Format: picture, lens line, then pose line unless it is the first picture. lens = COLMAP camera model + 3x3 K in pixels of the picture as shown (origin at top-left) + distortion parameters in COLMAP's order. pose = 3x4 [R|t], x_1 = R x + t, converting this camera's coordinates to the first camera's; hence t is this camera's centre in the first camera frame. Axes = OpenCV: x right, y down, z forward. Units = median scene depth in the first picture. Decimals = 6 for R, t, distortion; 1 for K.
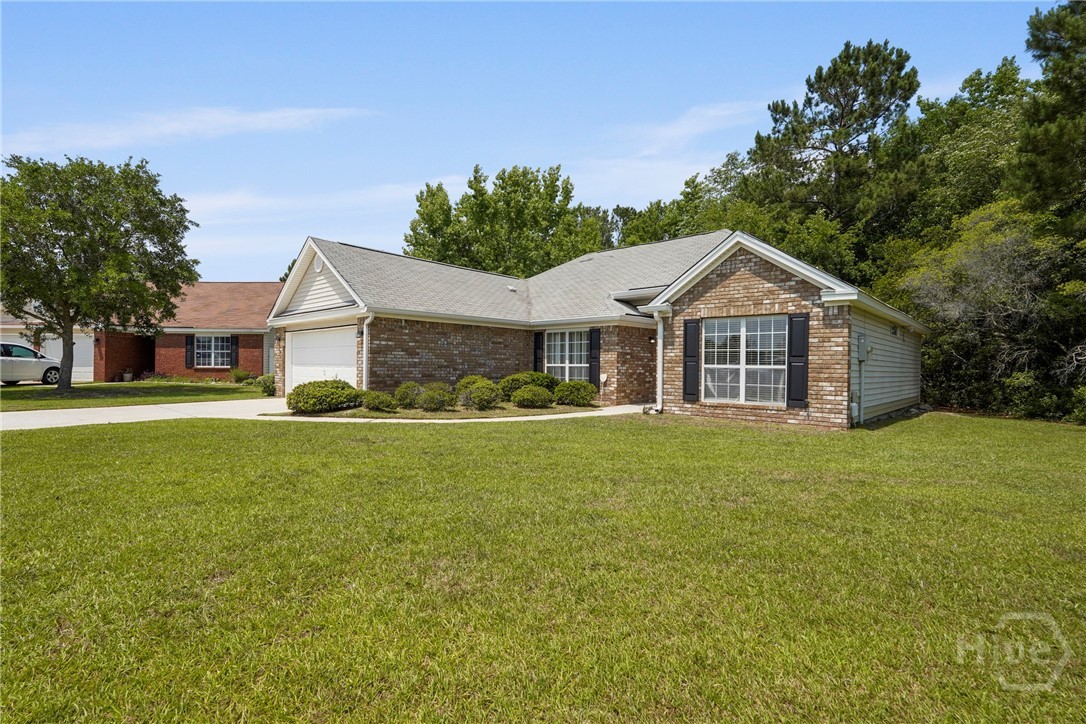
lens RADIAL K [[504.2, 0, 538.6], [0, 504.2, 373.7], [0, 0, 1]] dist [-0.000775, 0.000615]
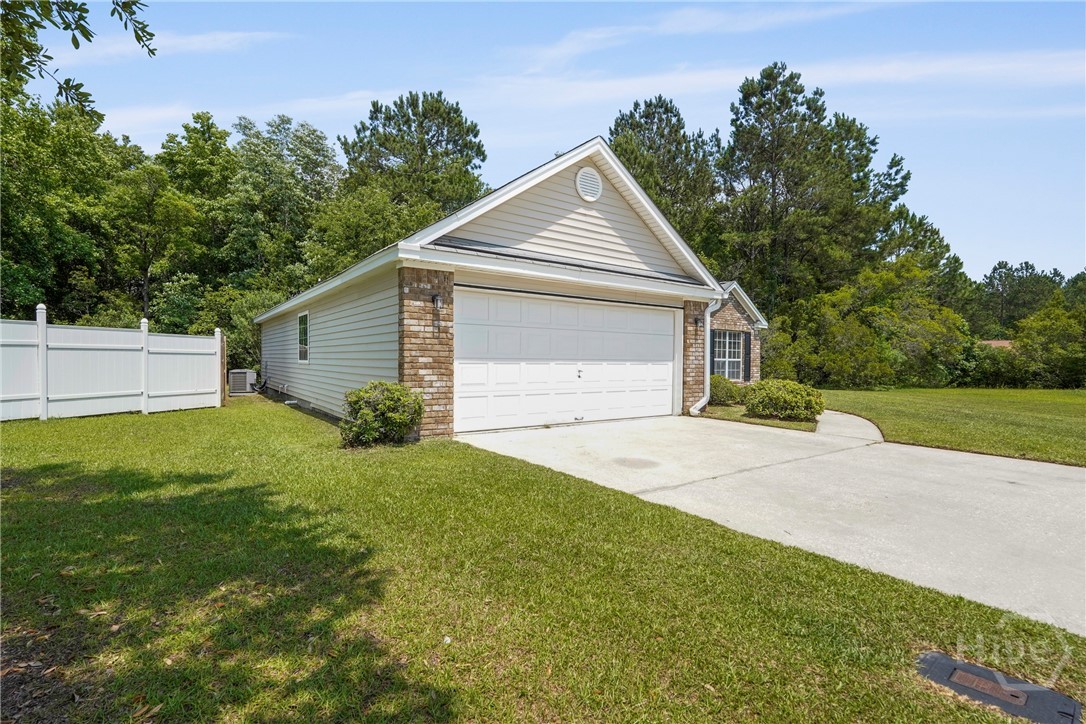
lens RADIAL K [[511.9, 0, 524.0], [0, 511.9, 367.4], [0, 0, 1]] dist [-0.000356, 0.000849]
pose [[0.207171, -0.023502, 0.978022, -1.197762], [0.005016, 0.999724, 0.022961, -0.026236], [-0.978292, 0.000149, 0.207232, 1.094407]]
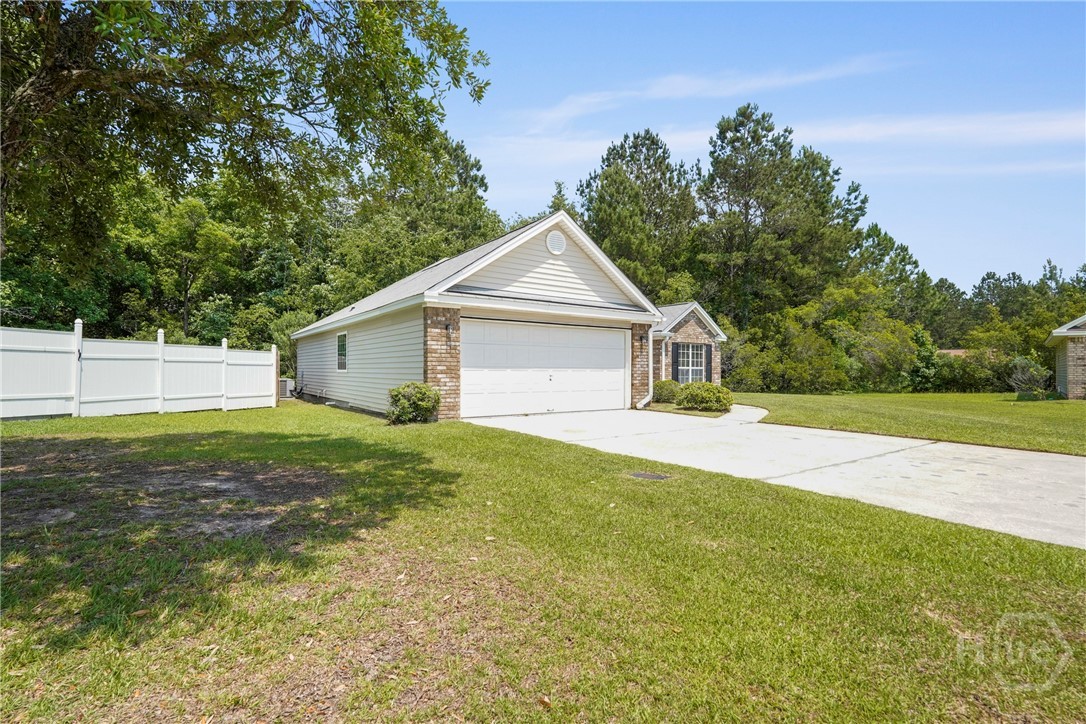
lens RADIAL K [[518.4, 0, 531.4], [0, 518.4, 368.6], [0, 0, 1]] dist [-0.001181, 0.000698]
pose [[0.205821, -0.006999, 0.978565, -1.472694], [0.010450, 0.999933, 0.004953, -0.023445], [-0.978534, 0.009206, 0.205880, 0.996941]]
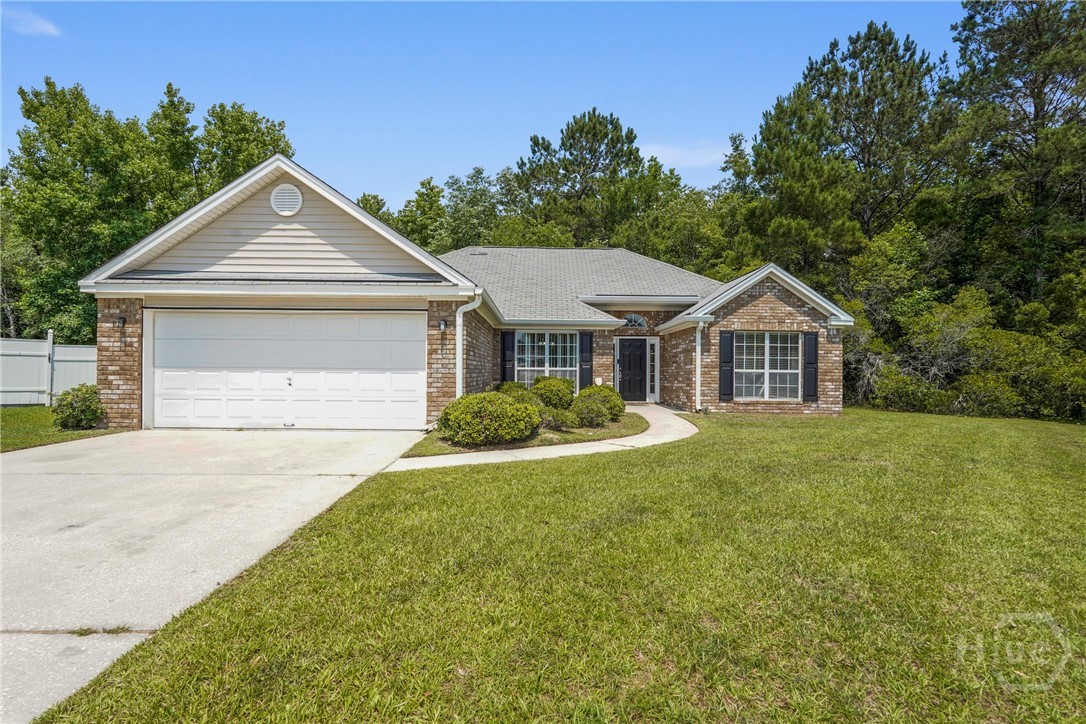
lens RADIAL K [[504.2, 0, 538.6], [0, 504.2, 373.7], [0, 0, 1]] dist [-0.000775, 0.000615]
pose [[0.729956, -0.006944, 0.683458, -0.725424], [0.006992, 0.999972, 0.002692, -0.012095], [-0.683458, 0.002814, 0.729984, 0.392170]]
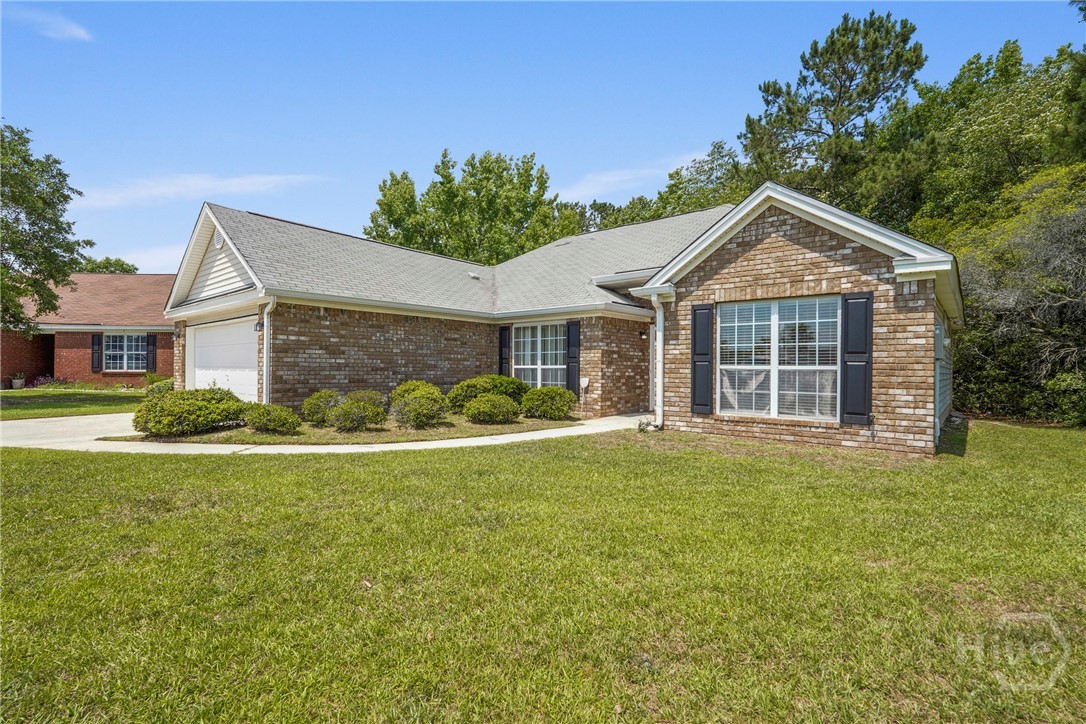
lens RADIAL K [[504.2, 0, 538.6], [0, 504.2, 373.7], [0, 0, 1]] dist [-0.000775, 0.000615]
pose [[0.999068, -0.004268, 0.042952, 0.024983], [0.004504, 0.999975, -0.005402, -0.002166], [-0.042928, 0.005591, 0.999063, 0.233875]]
